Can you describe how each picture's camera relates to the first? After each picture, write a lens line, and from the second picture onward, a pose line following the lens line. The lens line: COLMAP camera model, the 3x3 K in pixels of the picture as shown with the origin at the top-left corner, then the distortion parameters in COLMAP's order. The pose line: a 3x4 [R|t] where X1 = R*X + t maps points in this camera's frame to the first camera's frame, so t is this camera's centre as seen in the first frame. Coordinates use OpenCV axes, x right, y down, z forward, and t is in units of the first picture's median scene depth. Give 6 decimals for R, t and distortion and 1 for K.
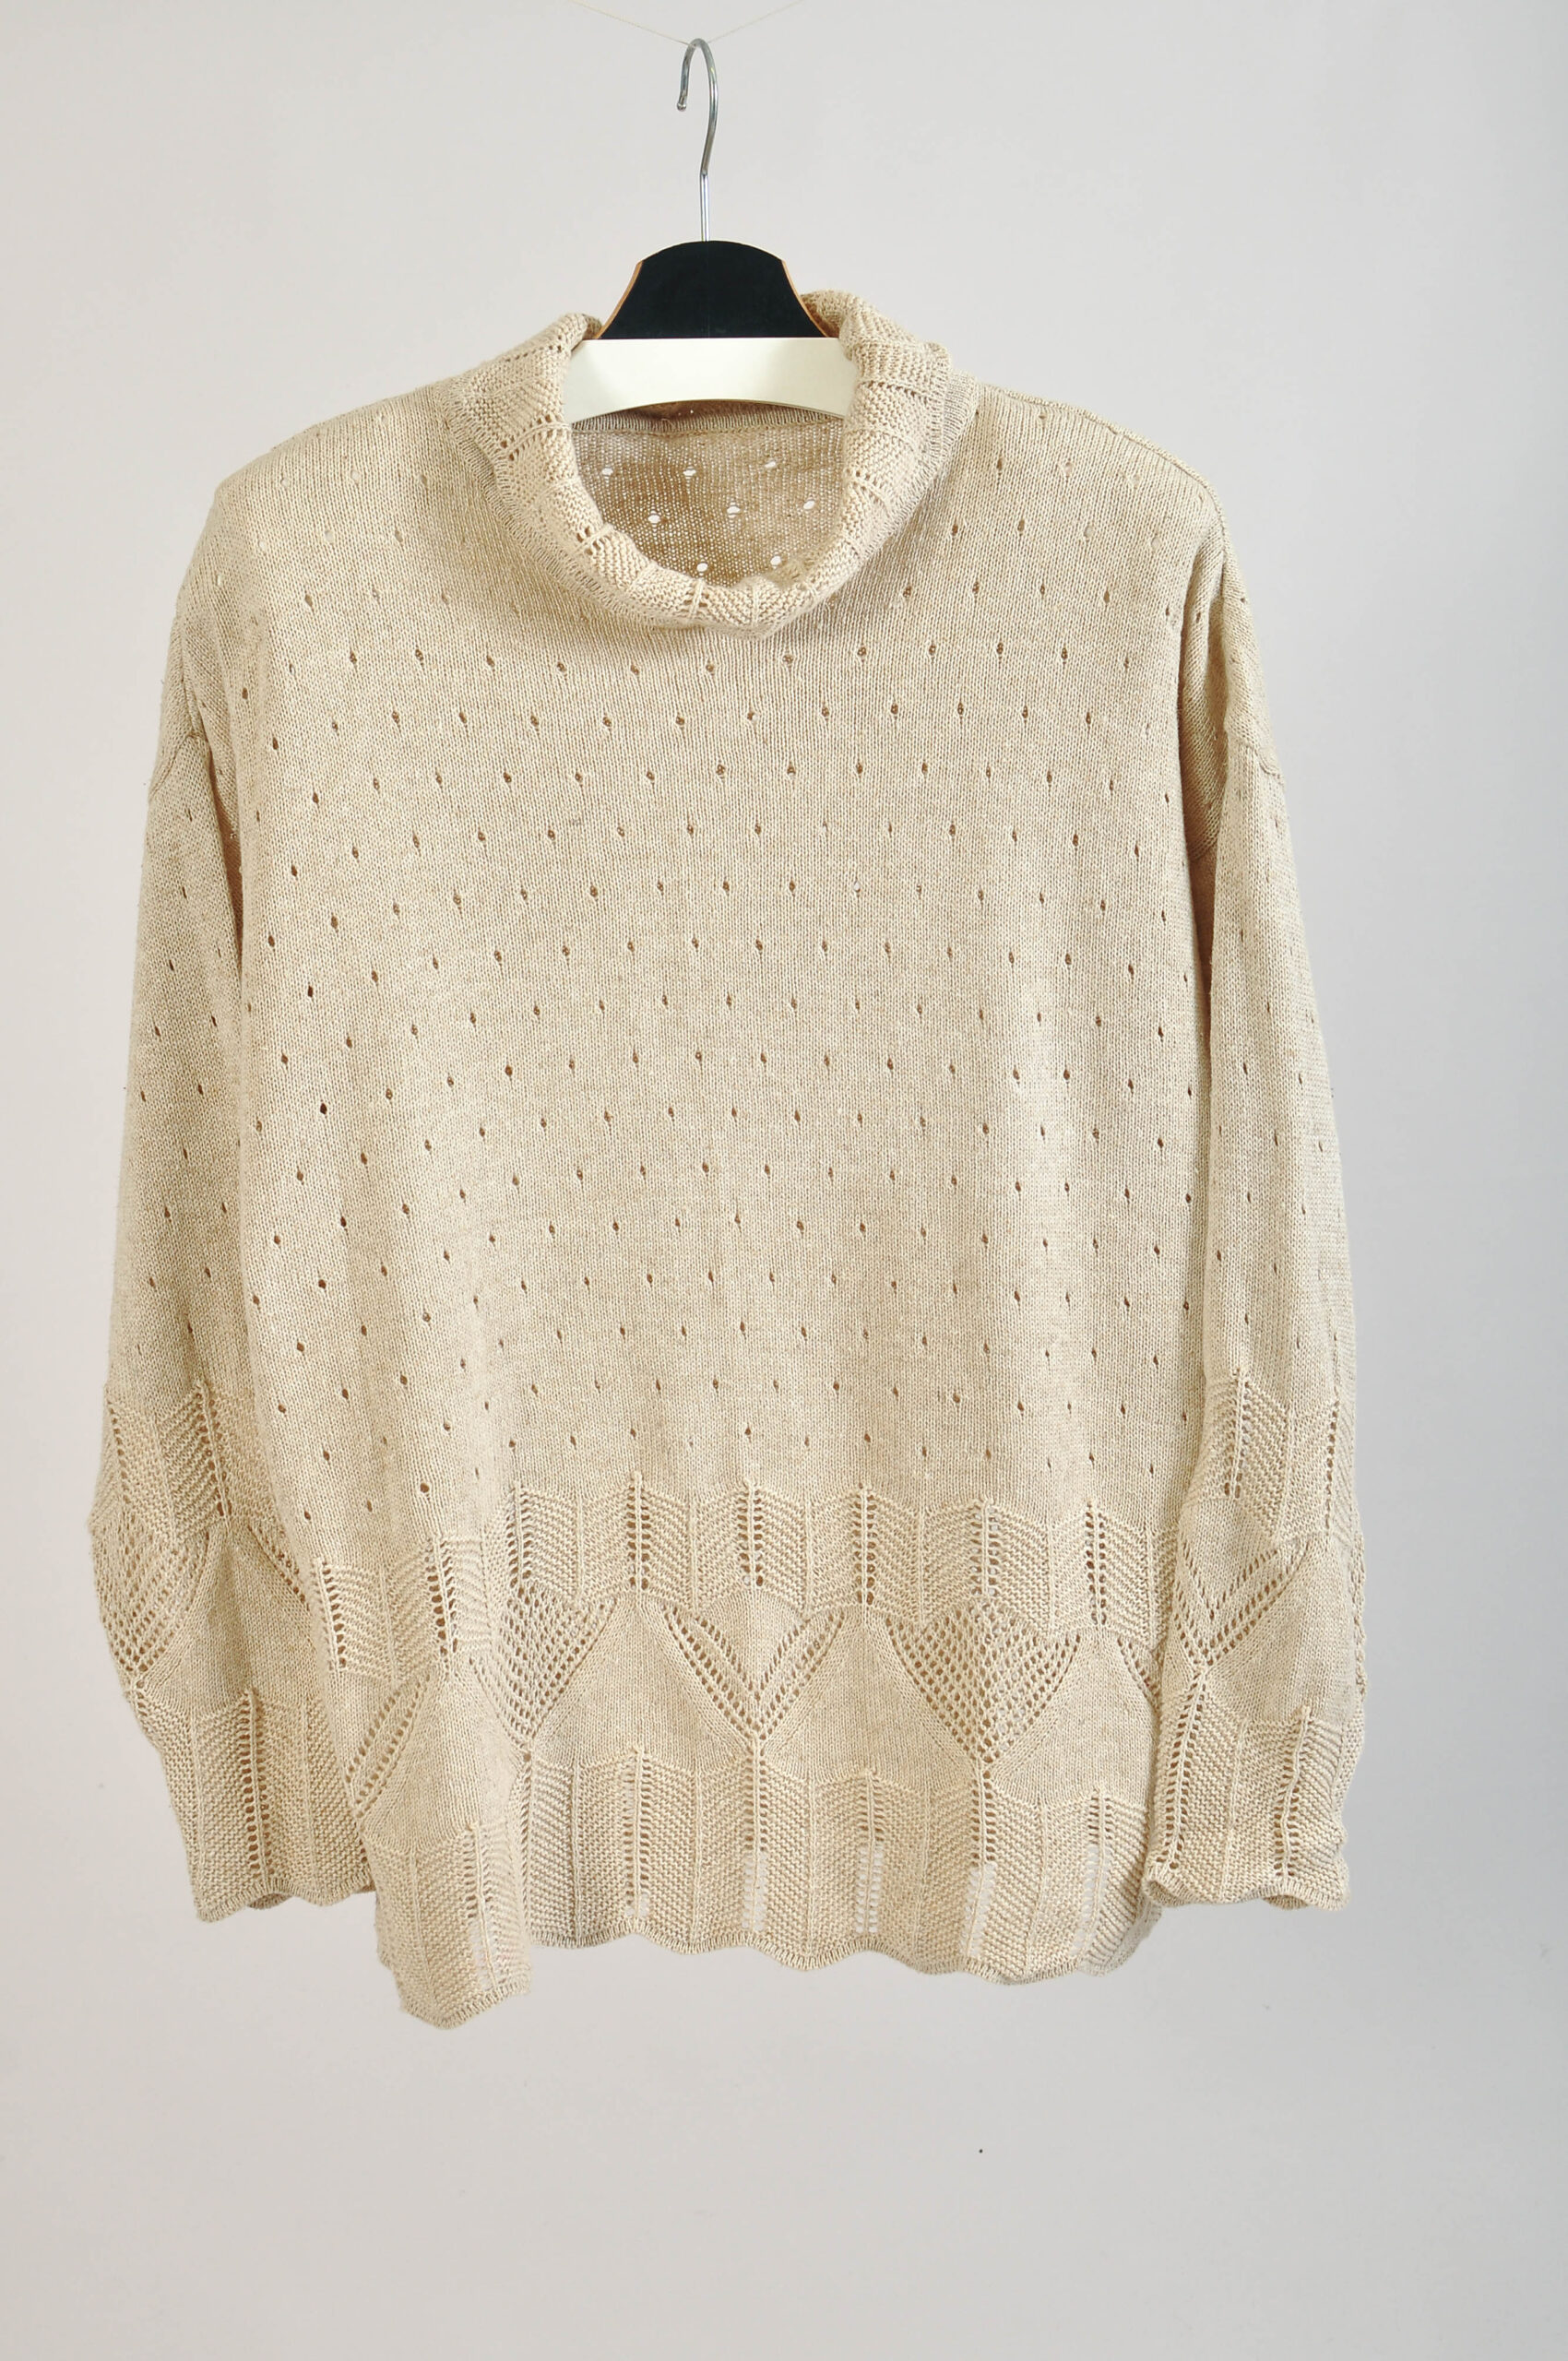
lens RADIAL K [[3630.8, 0, 779.9], [0, 3630.8, 1184.0], [0, 0, 1]] dist [-0.198464, 0.000000]
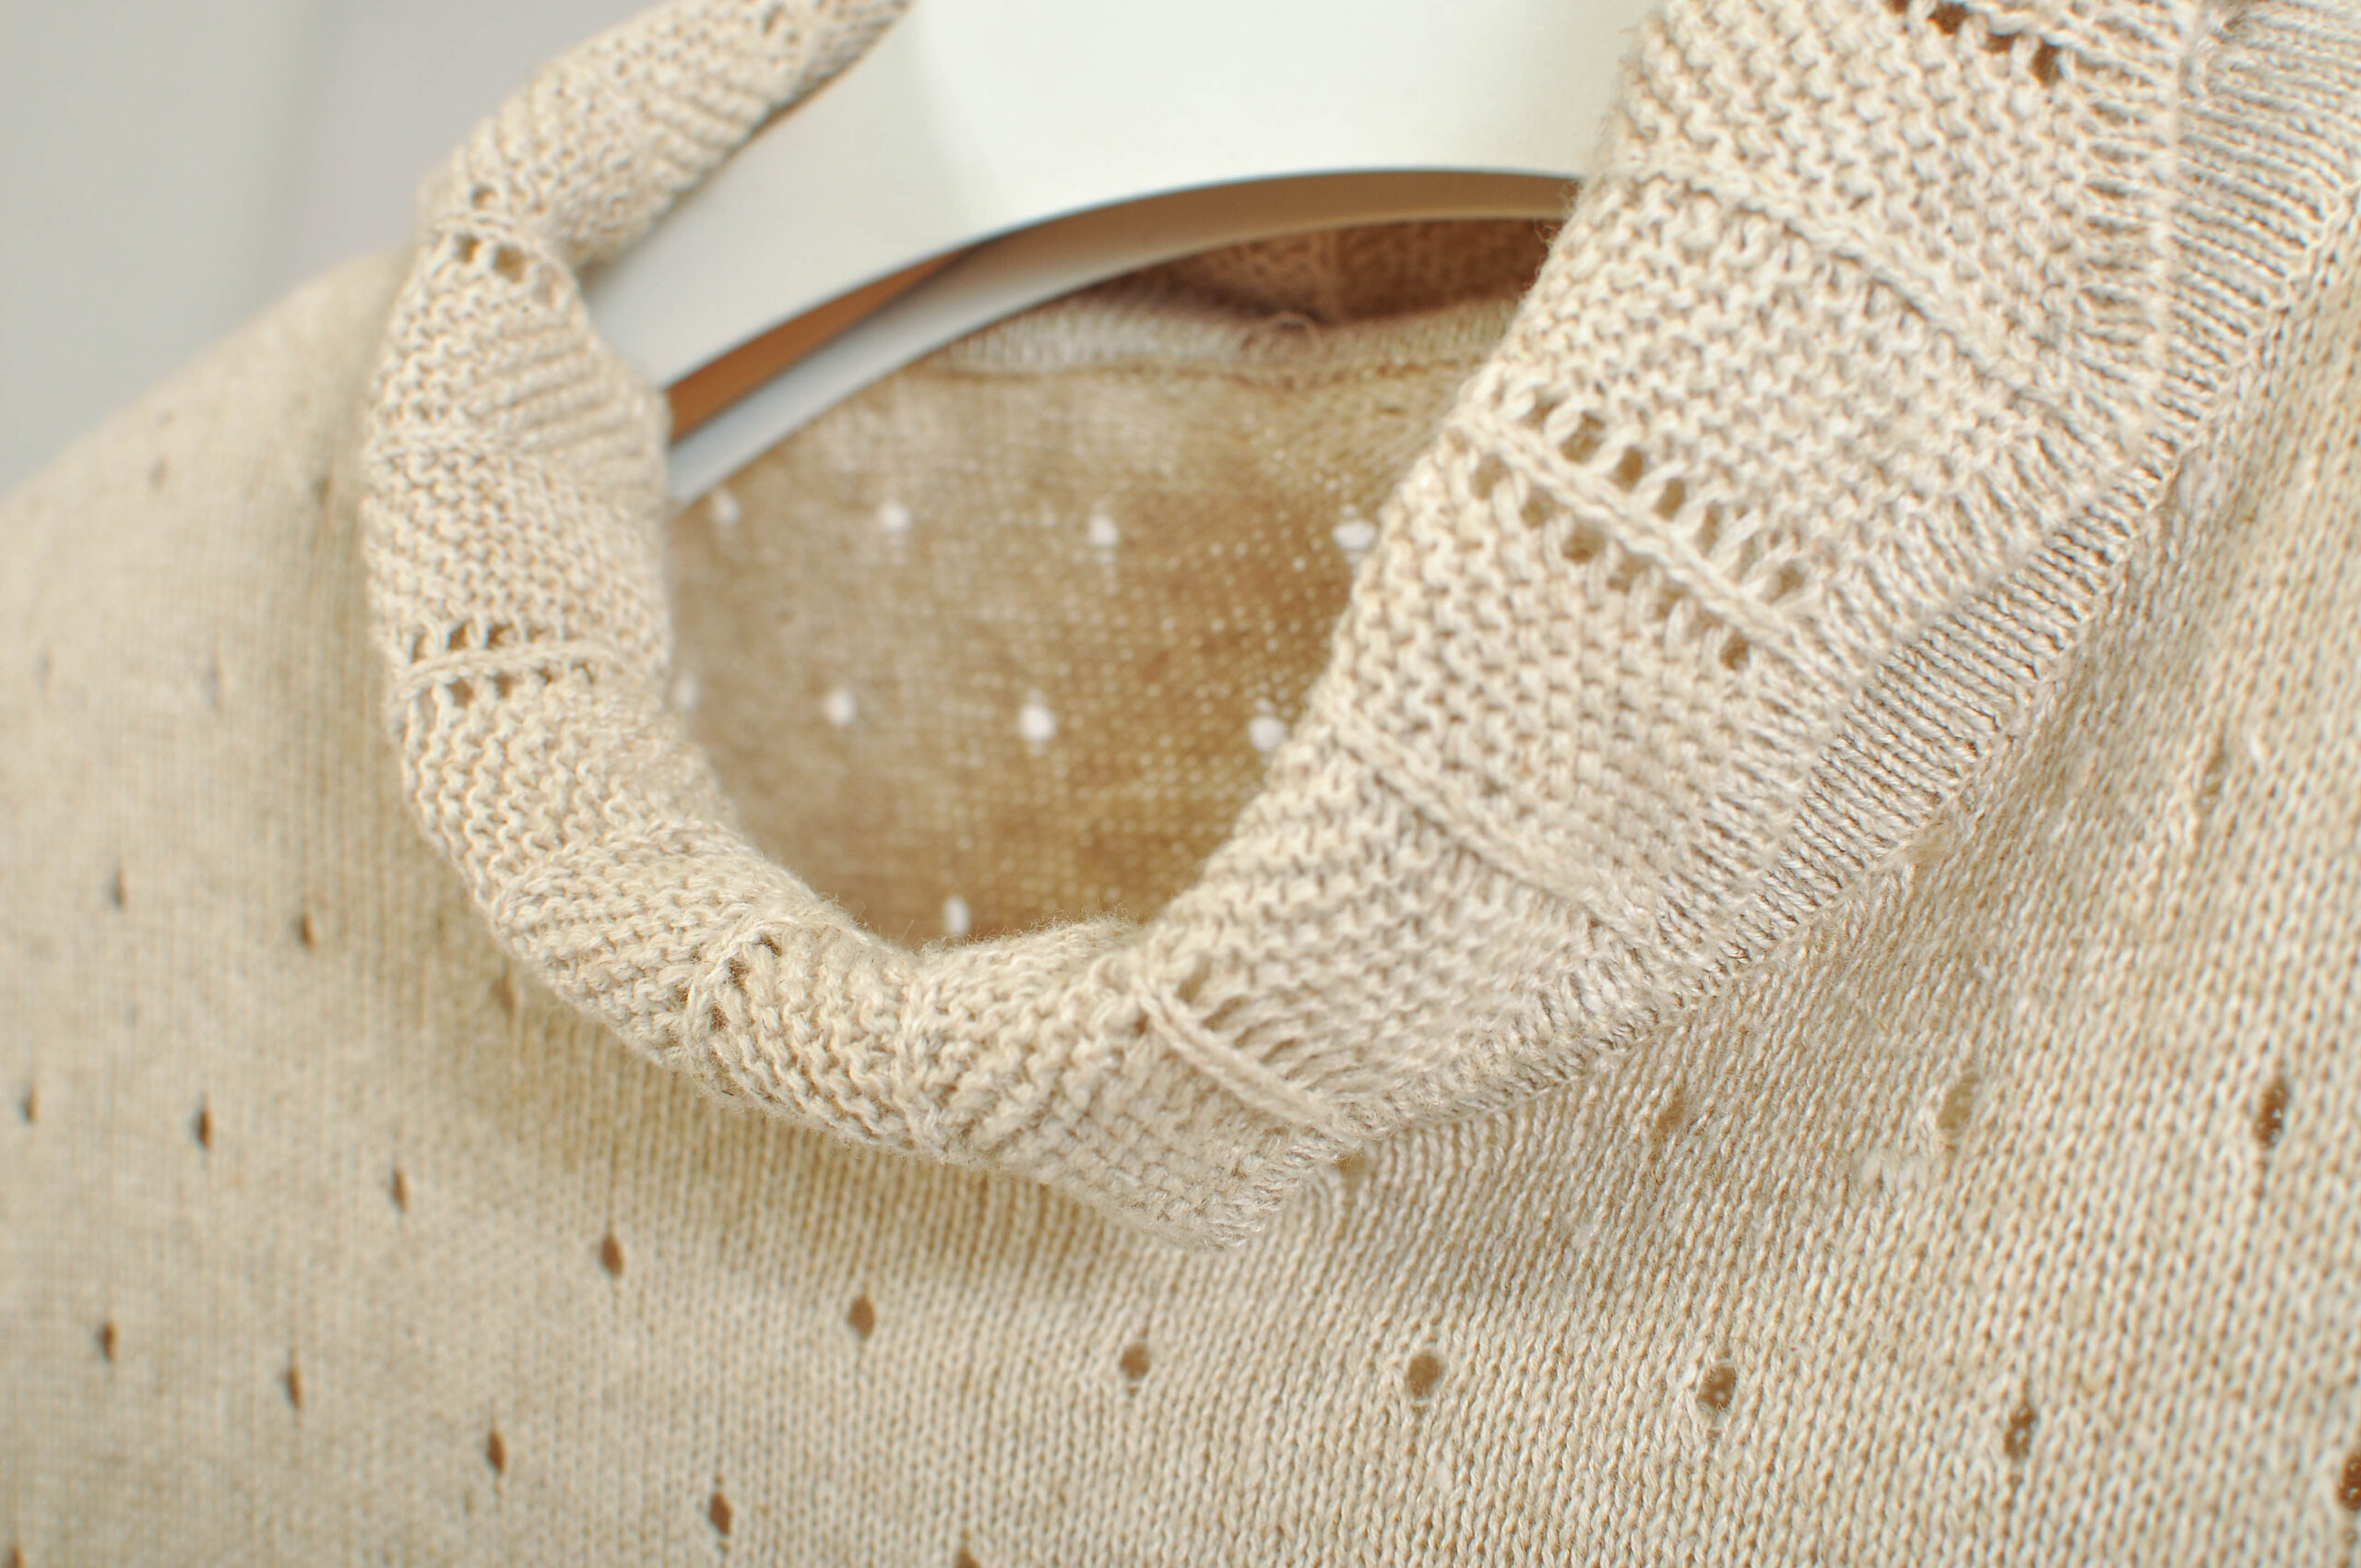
lens RADIAL K [[3630.8, 0, 1177.0], [0, 3630.8, 781.4], [0, 0, 1]] dist [-0.198464, 0.000000]
pose [[0.725857, 0.039482, -0.686712, 0.132757], [-0.236664, 0.951732, -0.195436, -0.134936], [0.645850, 0.304379, 0.700165, 0.843625]]
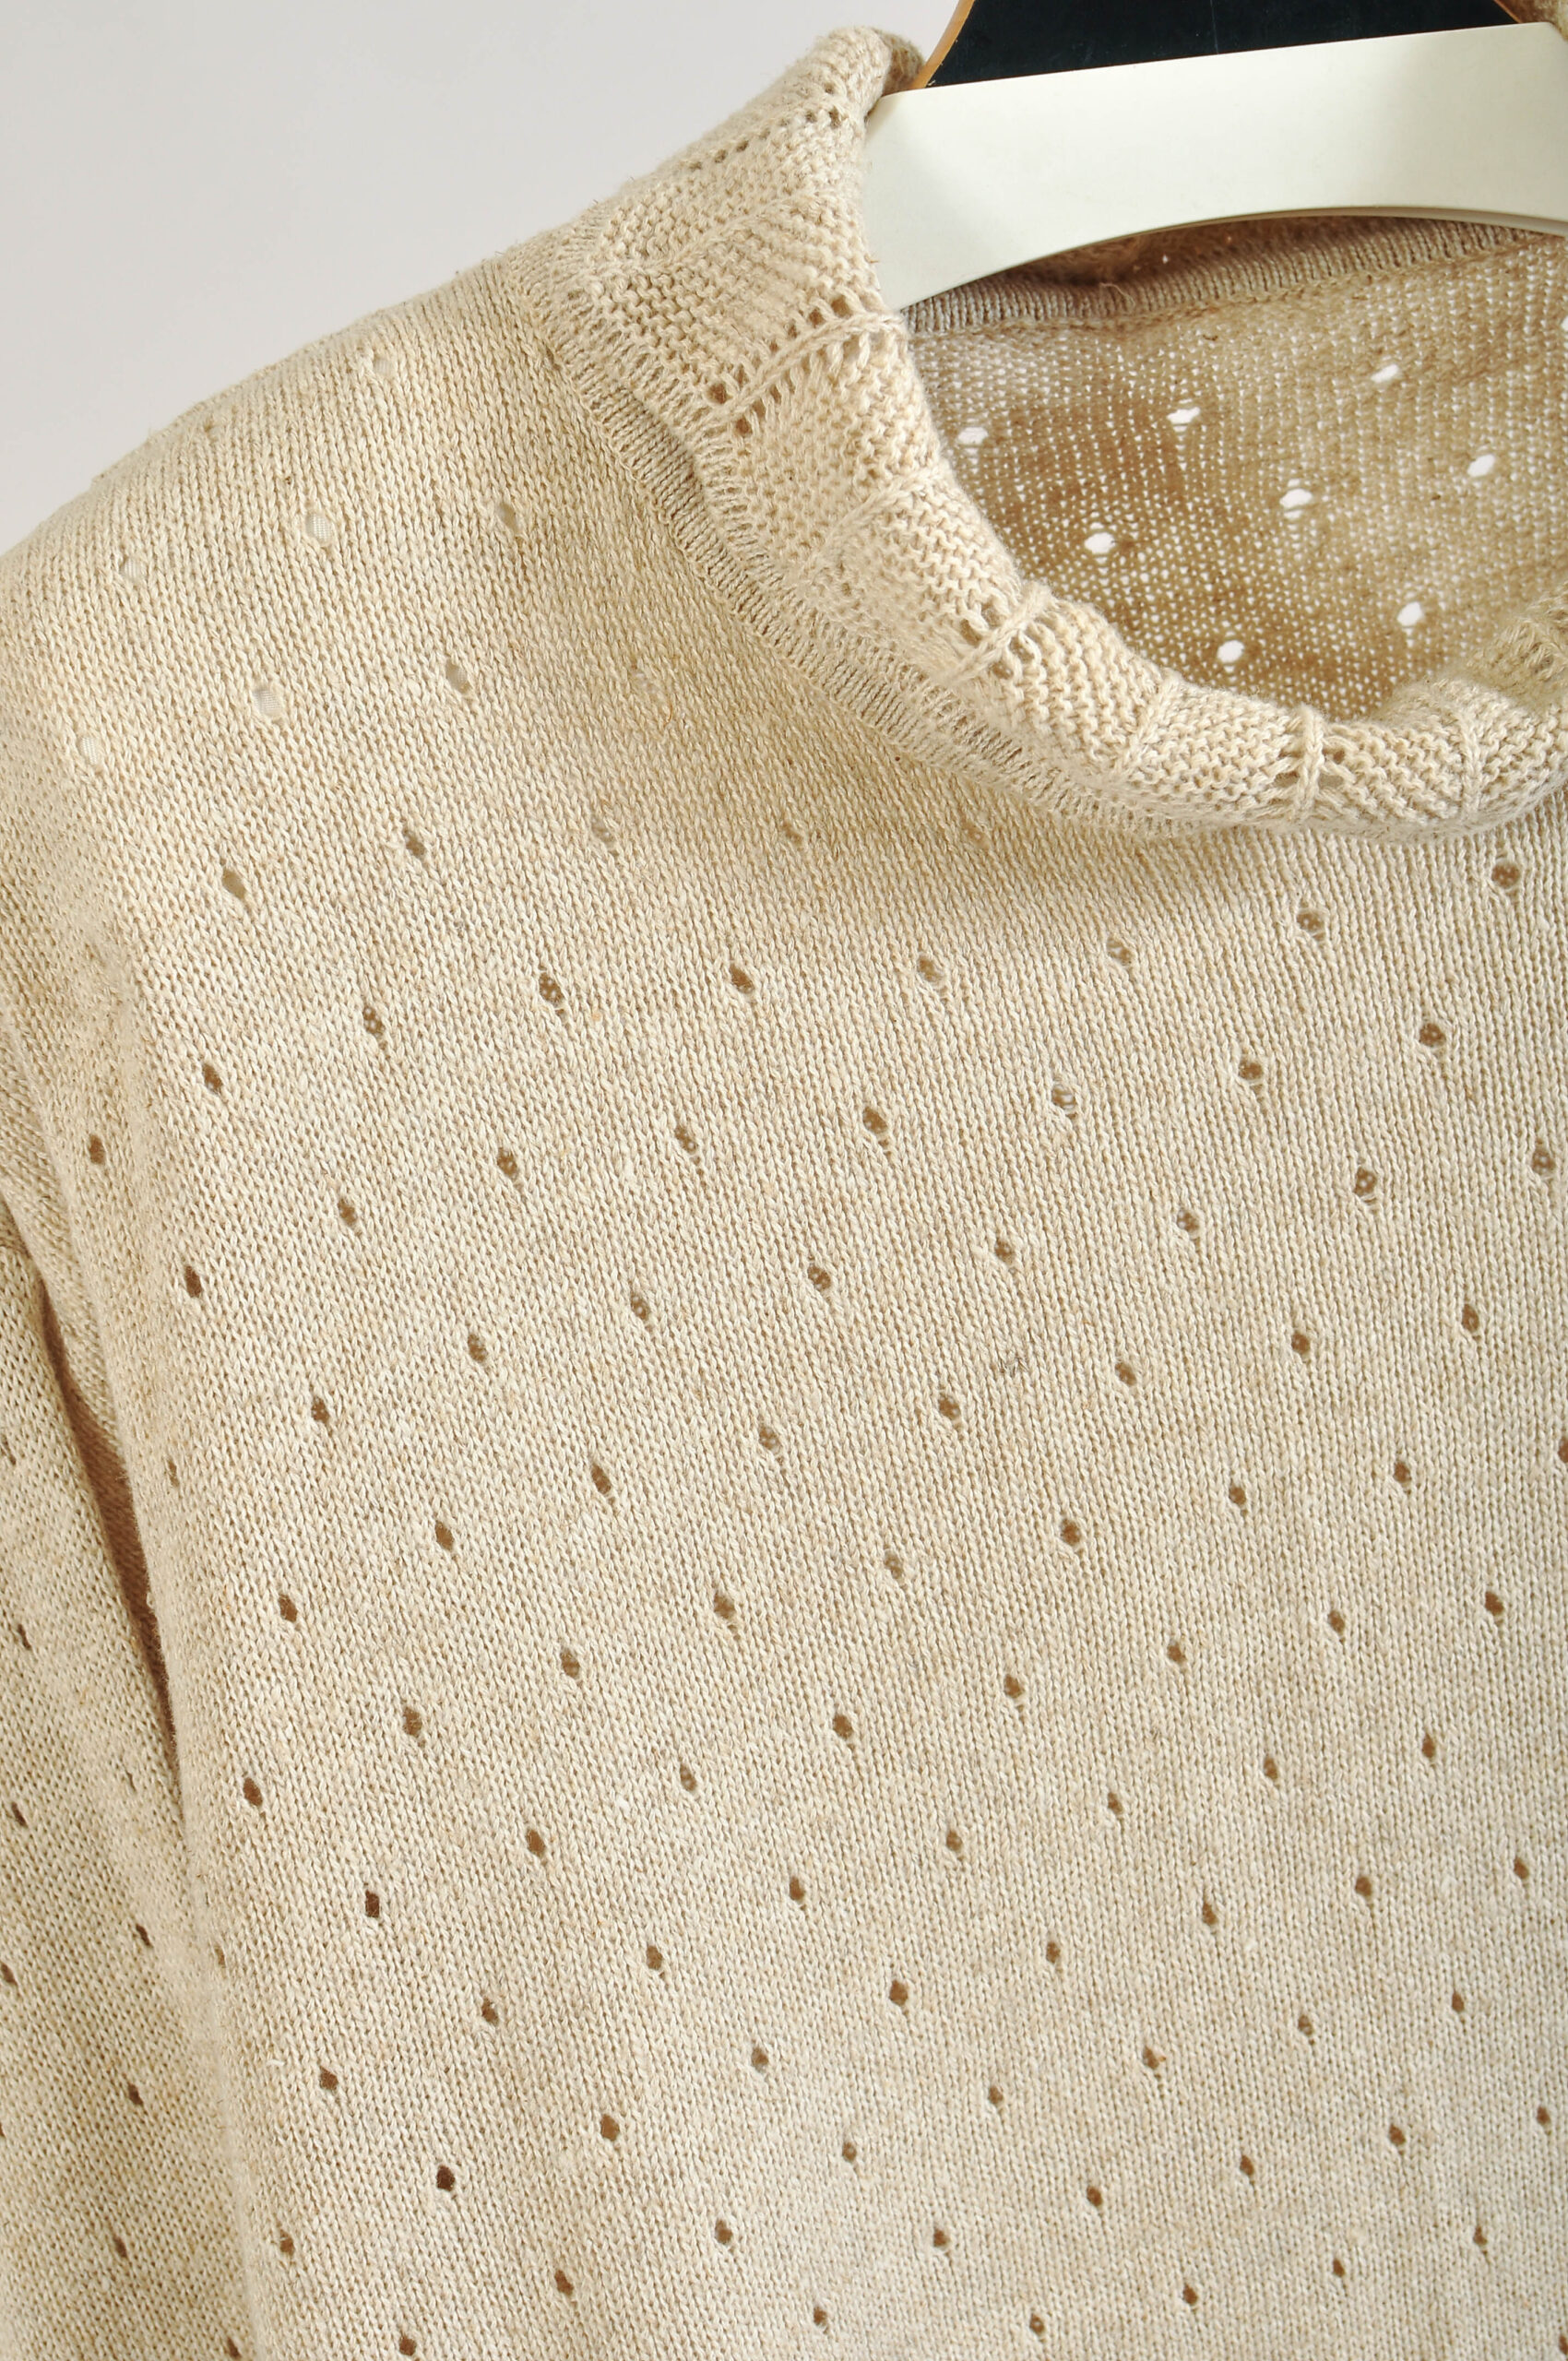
lens RADIAL K [[3630.8, 0, 791.8], [0, 3630.8, 1176.8], [0, 0, 1]] dist [-0.198464, 0.000000]
pose [[0.993147, -0.114192, -0.024885, -0.067625], [0.114562, 0.993317, 0.013996, -0.128485], [0.023121, -0.016751, 0.999592, 0.621942]]
